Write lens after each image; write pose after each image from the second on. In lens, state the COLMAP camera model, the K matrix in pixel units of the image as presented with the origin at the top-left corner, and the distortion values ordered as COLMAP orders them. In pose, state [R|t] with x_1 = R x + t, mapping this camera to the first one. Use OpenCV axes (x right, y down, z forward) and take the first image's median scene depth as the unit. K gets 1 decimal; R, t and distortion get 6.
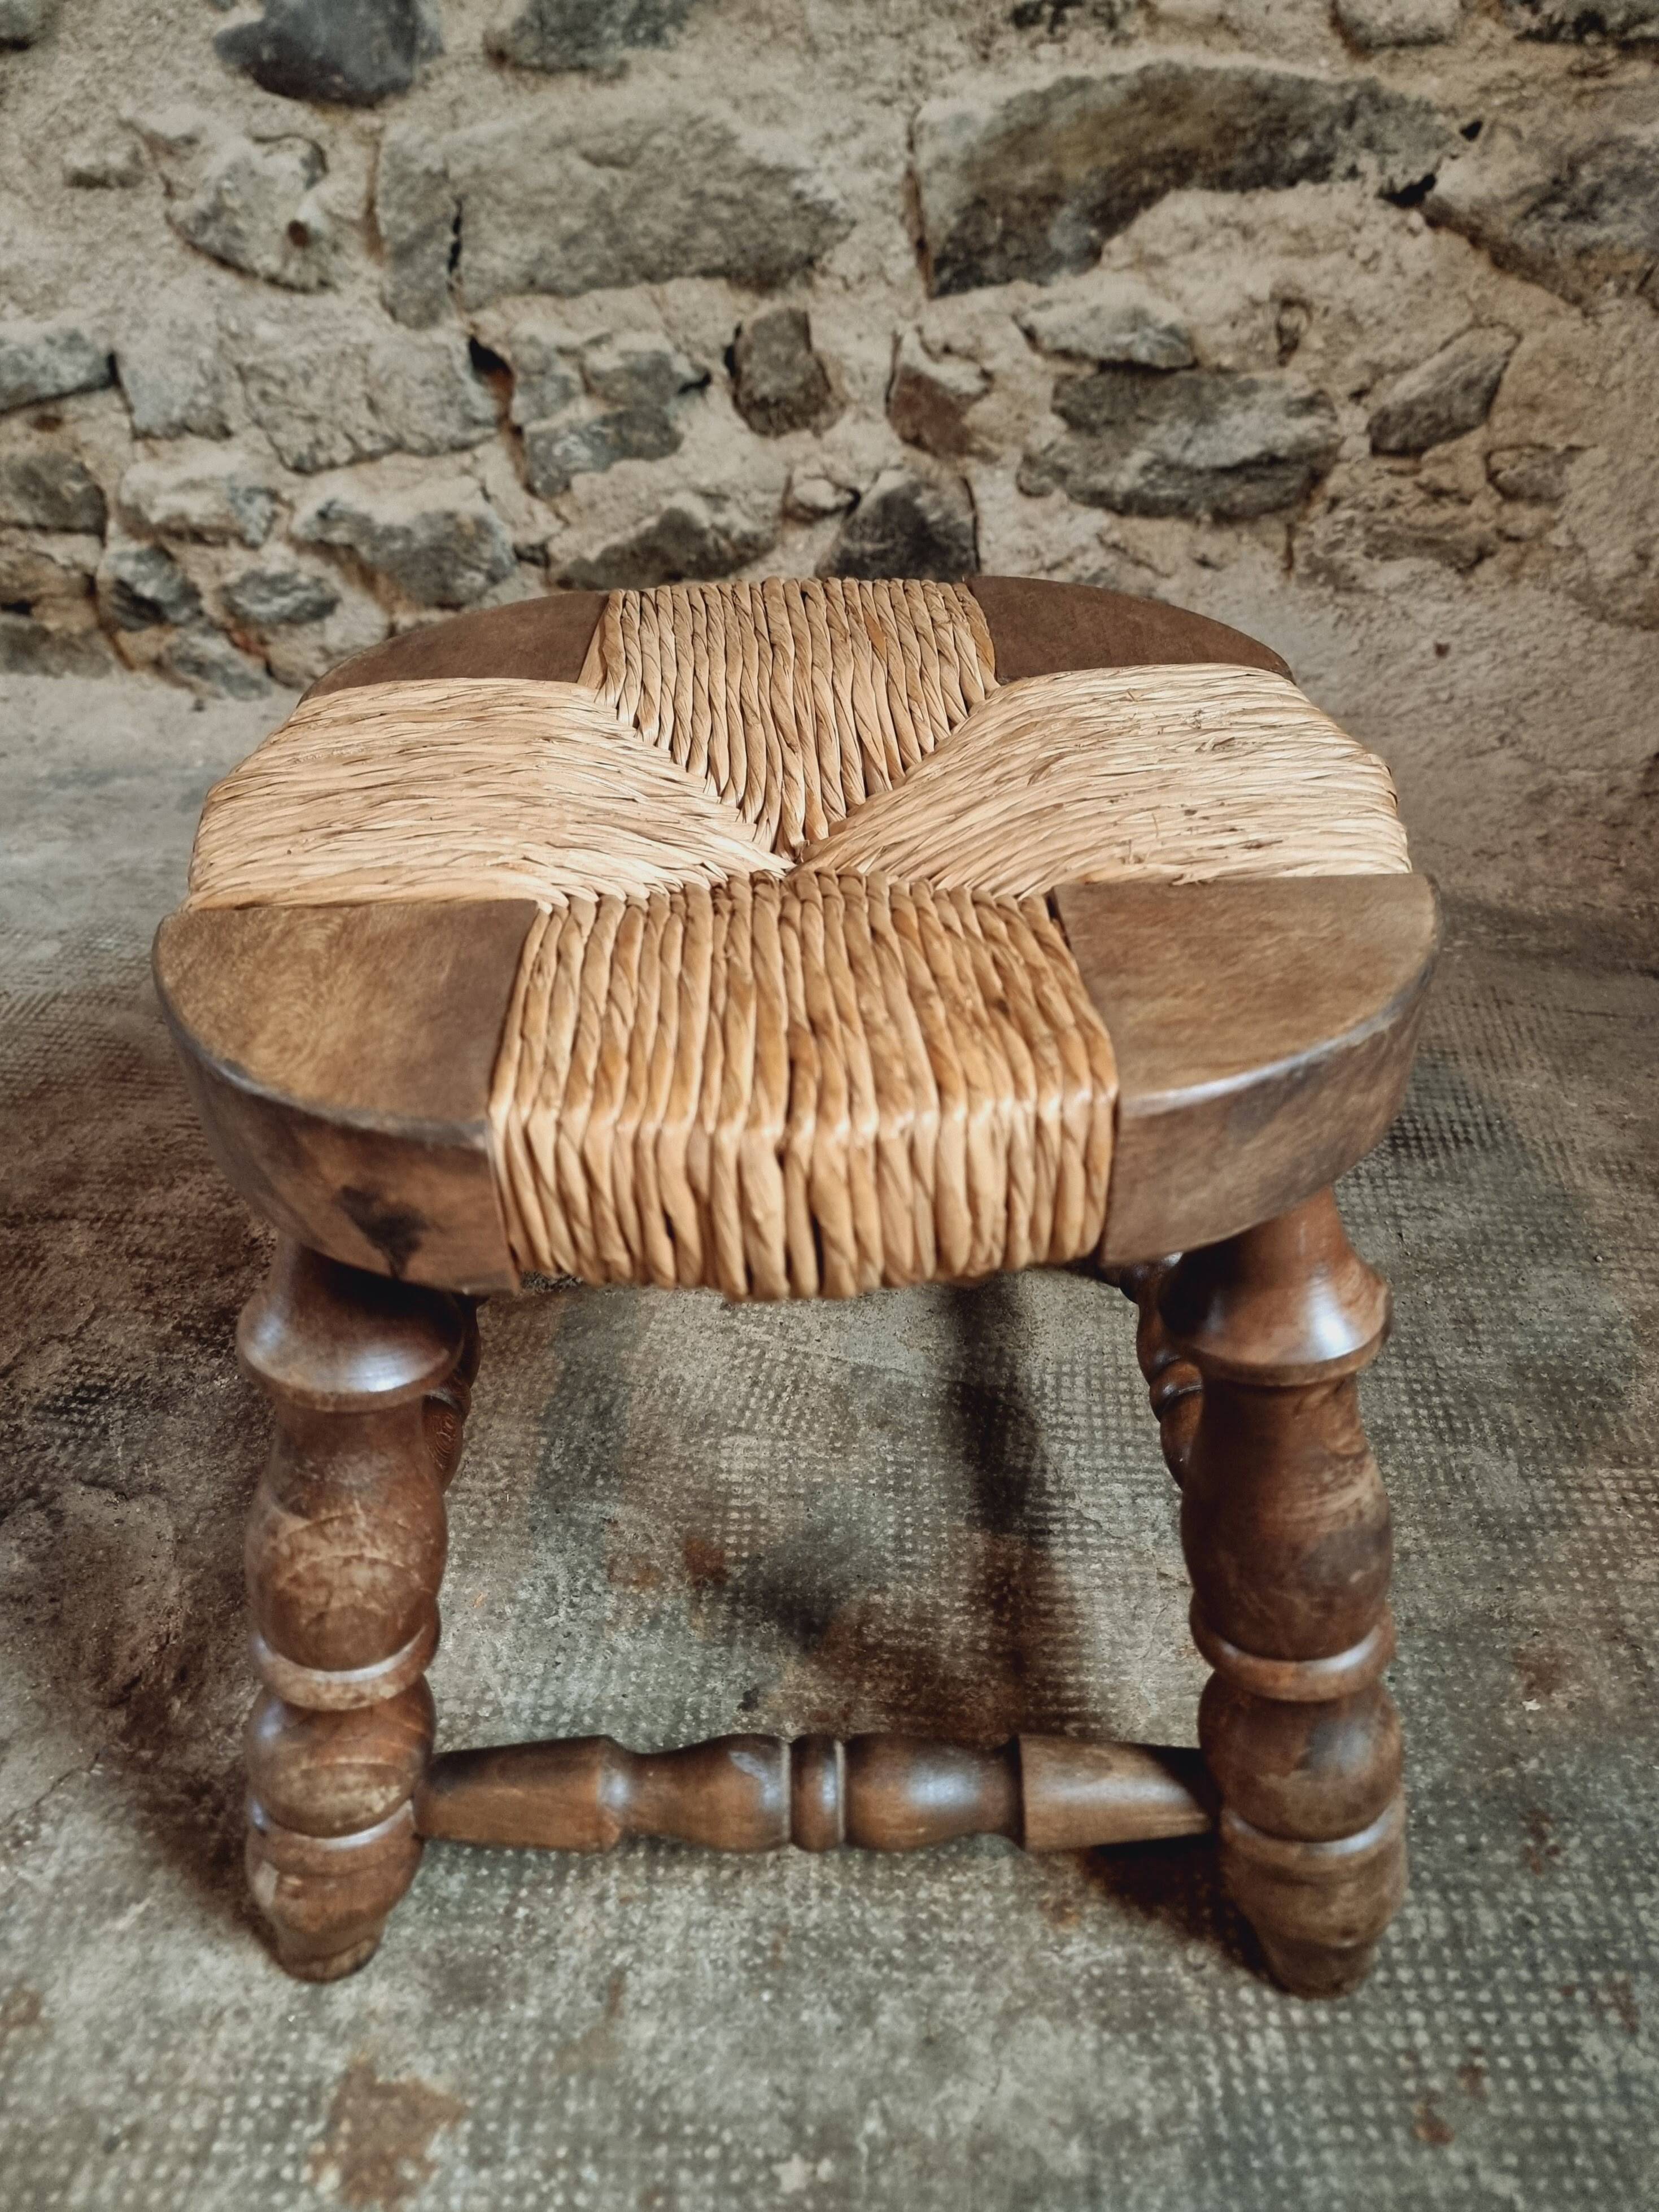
lens RADIAL K [[1603.4, 0, 807.0], [0, 1603.4, 1106.4], [0, 0, 1]] dist [0.051516, -0.047982]
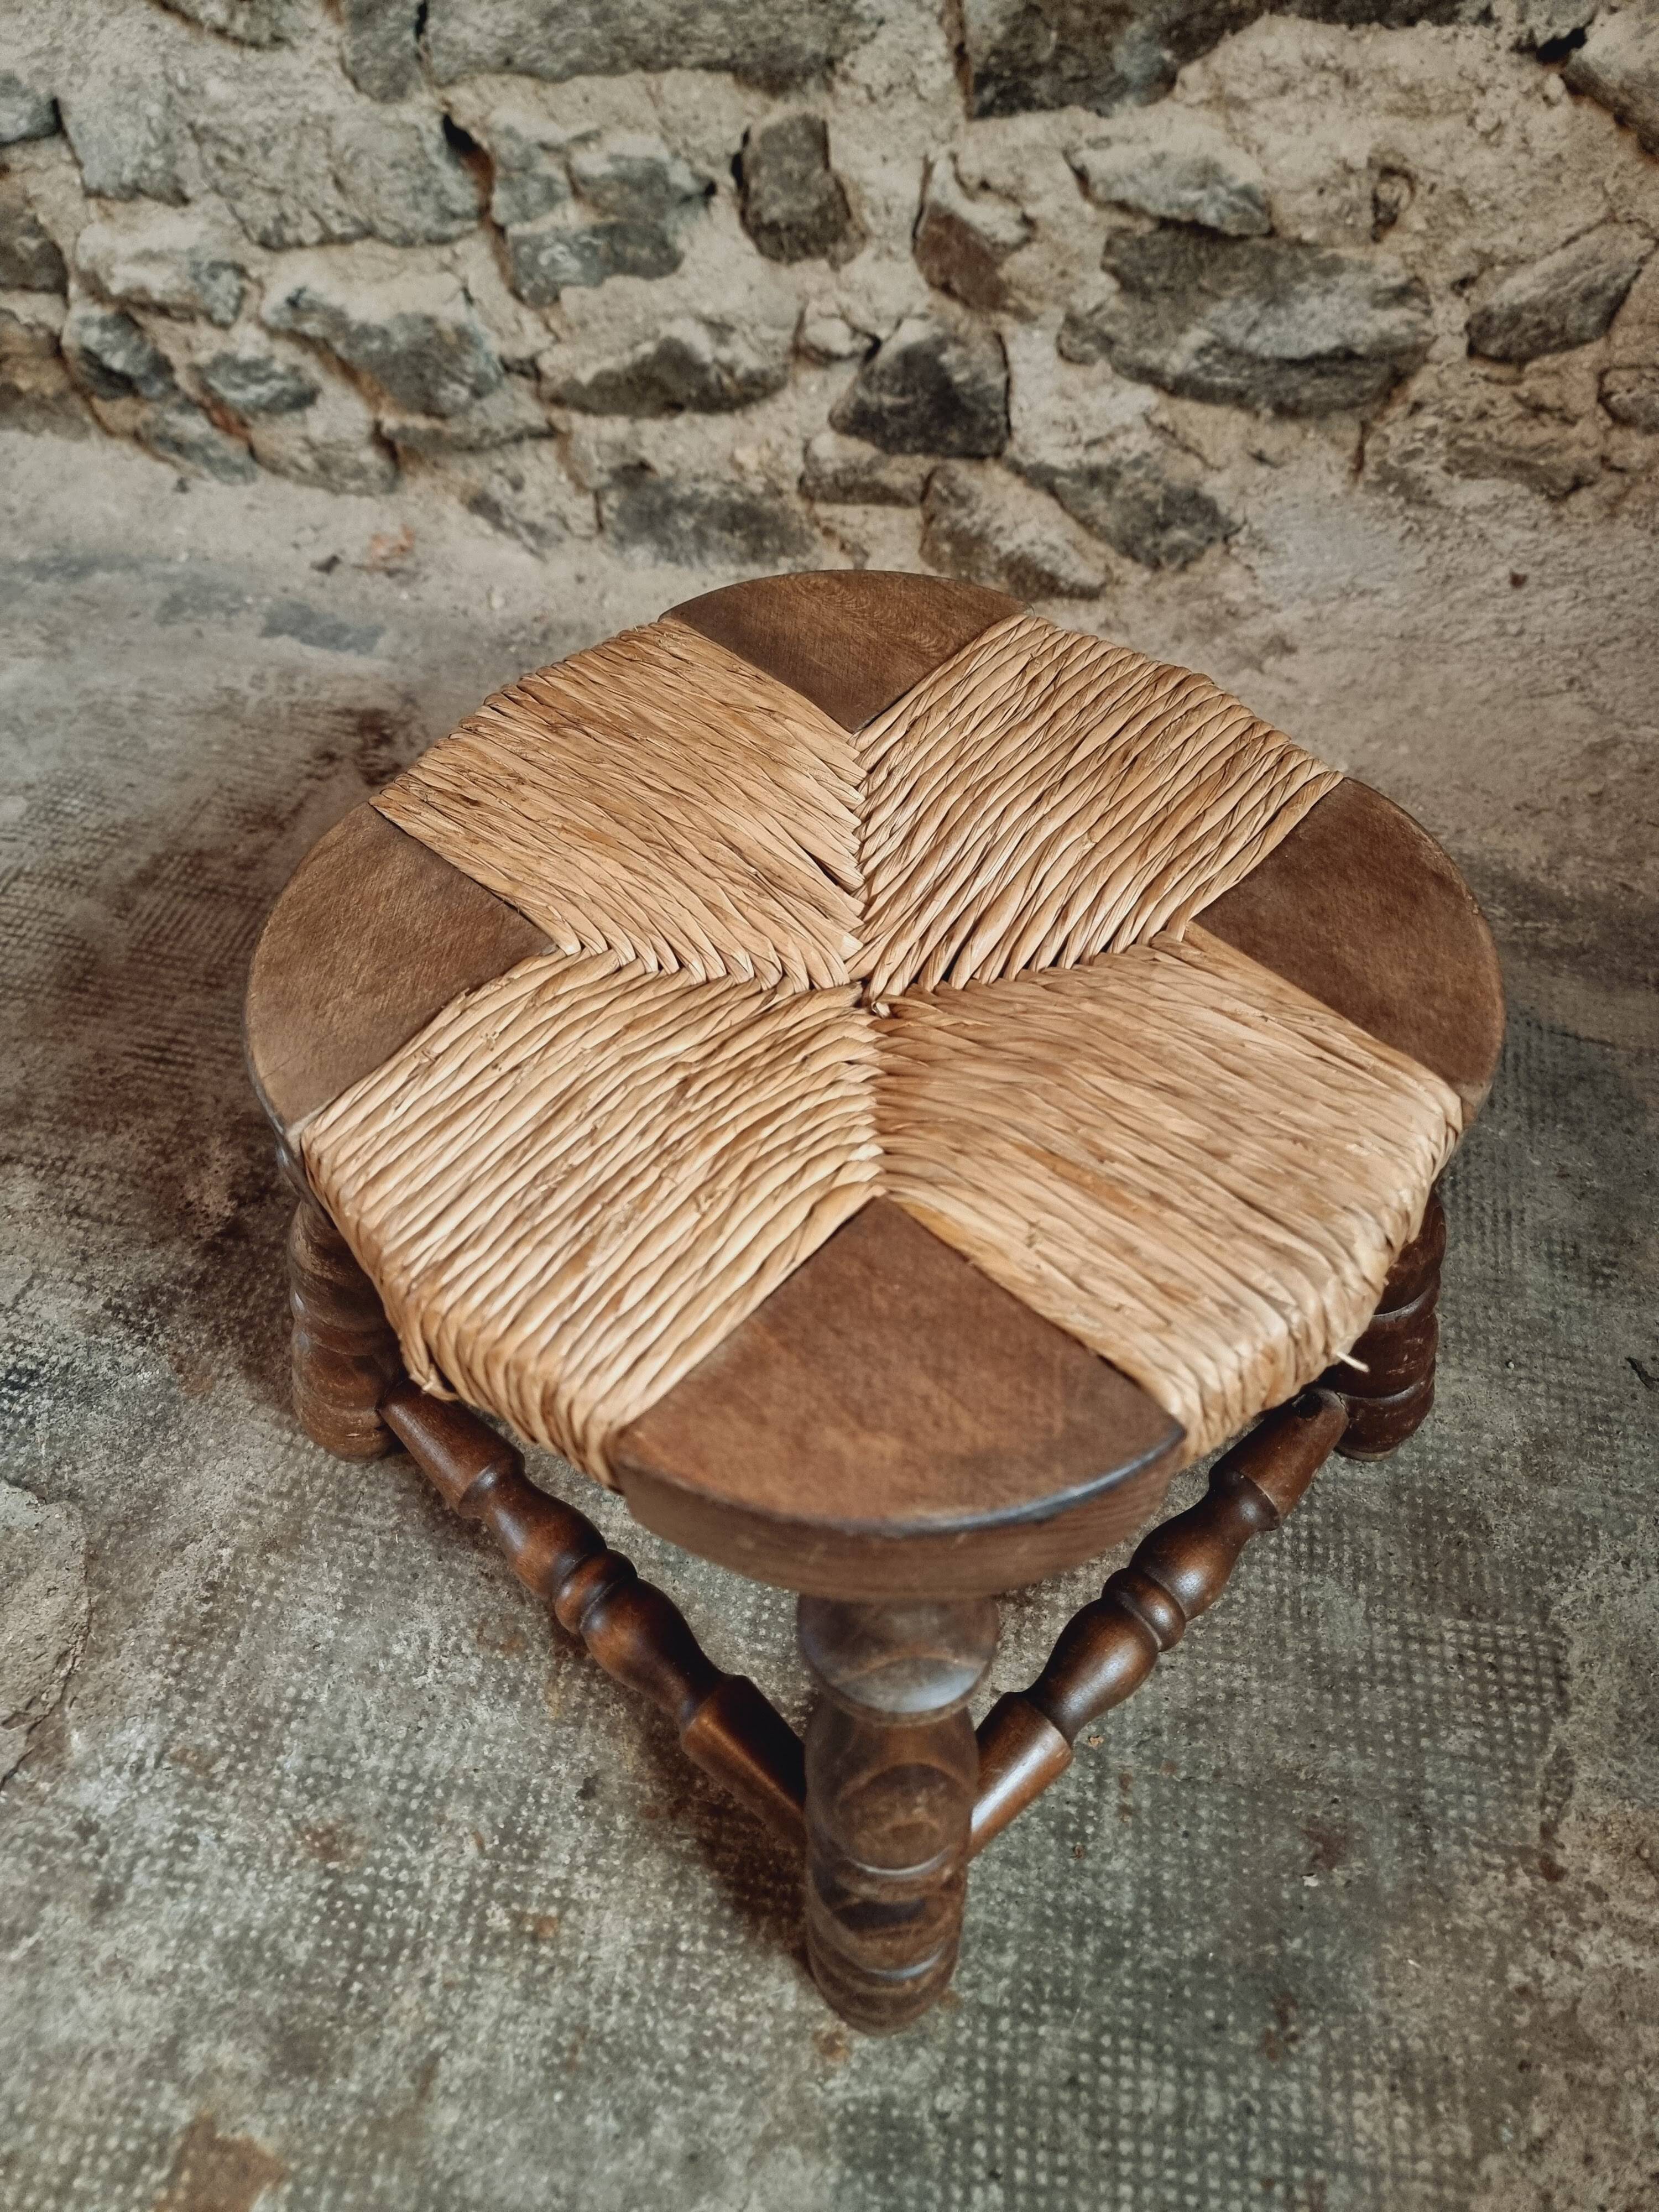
lens RADIAL K [[1568.7, 0, 808.1], [0, 1568.7, 1103.6], [0, 0, 1]] dist [0.057266, -0.052930]
pose [[0.995253, 0.082362, -0.051846, 0.080889], [-0.065695, 0.961595, 0.266493, -0.230775], [0.071803, -0.261822, 0.962442, 0.066786]]
